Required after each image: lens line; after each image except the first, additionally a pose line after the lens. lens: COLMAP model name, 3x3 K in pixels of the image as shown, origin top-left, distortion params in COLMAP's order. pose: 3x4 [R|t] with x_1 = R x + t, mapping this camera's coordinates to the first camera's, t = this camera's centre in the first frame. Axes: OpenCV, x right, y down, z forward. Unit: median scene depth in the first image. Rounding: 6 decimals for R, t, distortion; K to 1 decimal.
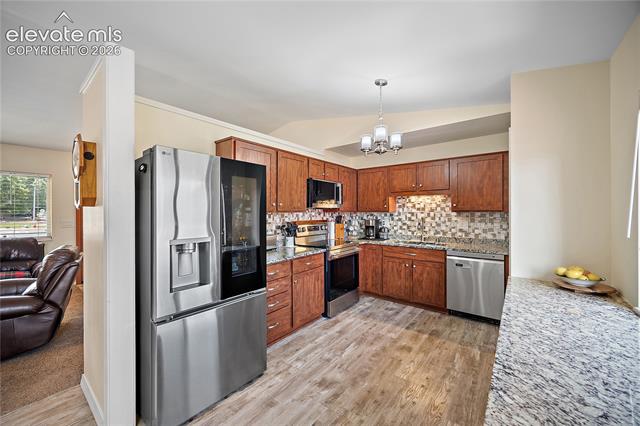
lens RADIAL K [[251.8, 0, 317.5], [0, 251.8, 212.8], [0, 0, 1]] dist [-0.000014, -0.000117]
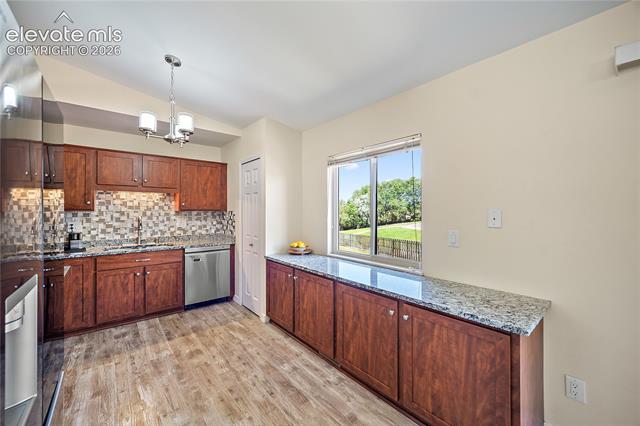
lens RADIAL K [[254.0, 0, 316.6], [0, 254.0, 210.9], [0, 0, 1]] dist [-0.000784, -0.000105]
pose [[0.208791, 0.001132, 0.977960, -0.354935], [0.002708, 0.999995, -0.001736, -0.000032], [-0.977957, 0.003011, 0.208787, 0.243651]]
